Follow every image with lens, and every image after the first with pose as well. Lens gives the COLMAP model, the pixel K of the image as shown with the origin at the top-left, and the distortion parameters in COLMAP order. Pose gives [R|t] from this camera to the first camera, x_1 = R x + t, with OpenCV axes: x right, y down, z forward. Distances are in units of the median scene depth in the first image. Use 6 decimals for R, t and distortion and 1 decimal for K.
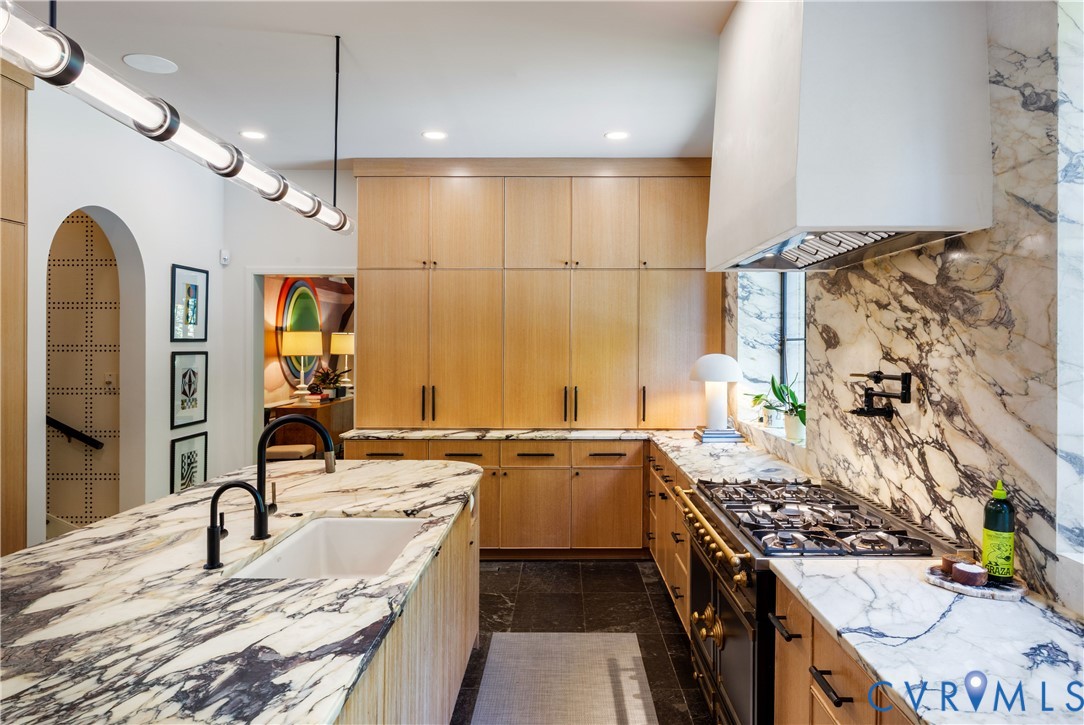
lens RADIAL K [[617.7, 0, 542.7], [0, 617.7, 361.1], [0, 0, 1]] dist [0.004633, -0.000920]
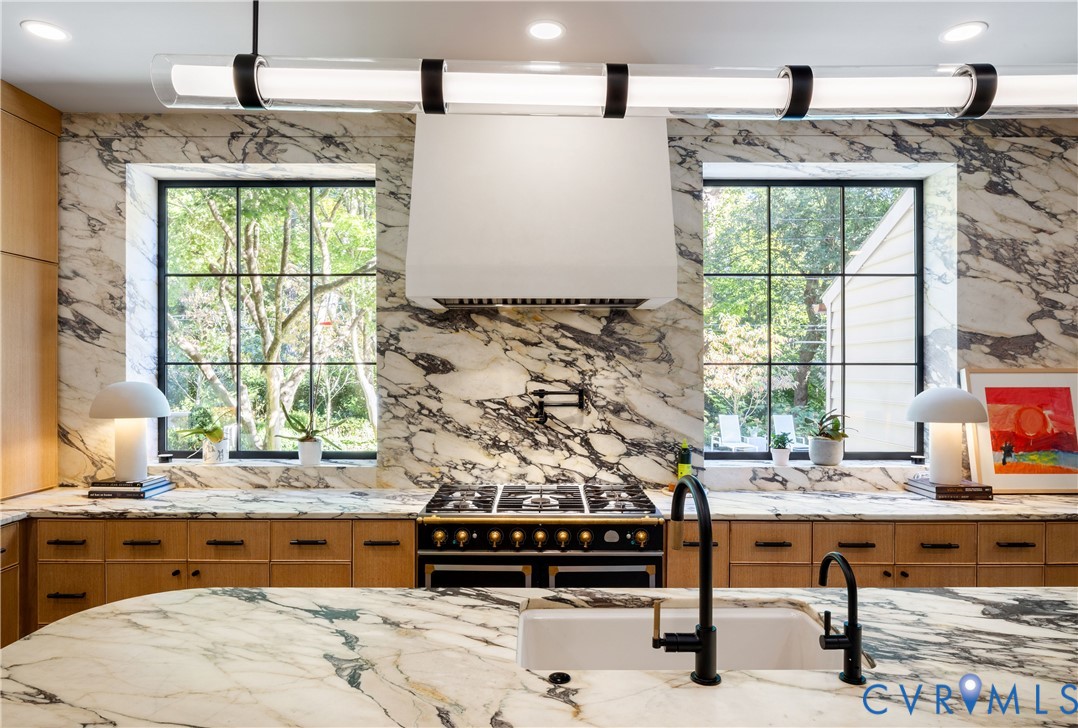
lens RADIAL K [[656.6, 0, 484.2], [0, 656.6, 391.9], [0, 0, 1]] dist [-0.004177, -0.002369]
pose [[0.076930, -0.031495, 0.996539, -1.251981], [0.022421, 0.999303, 0.029852, -0.033935], [-0.996784, 0.020047, 0.077582, 1.295133]]
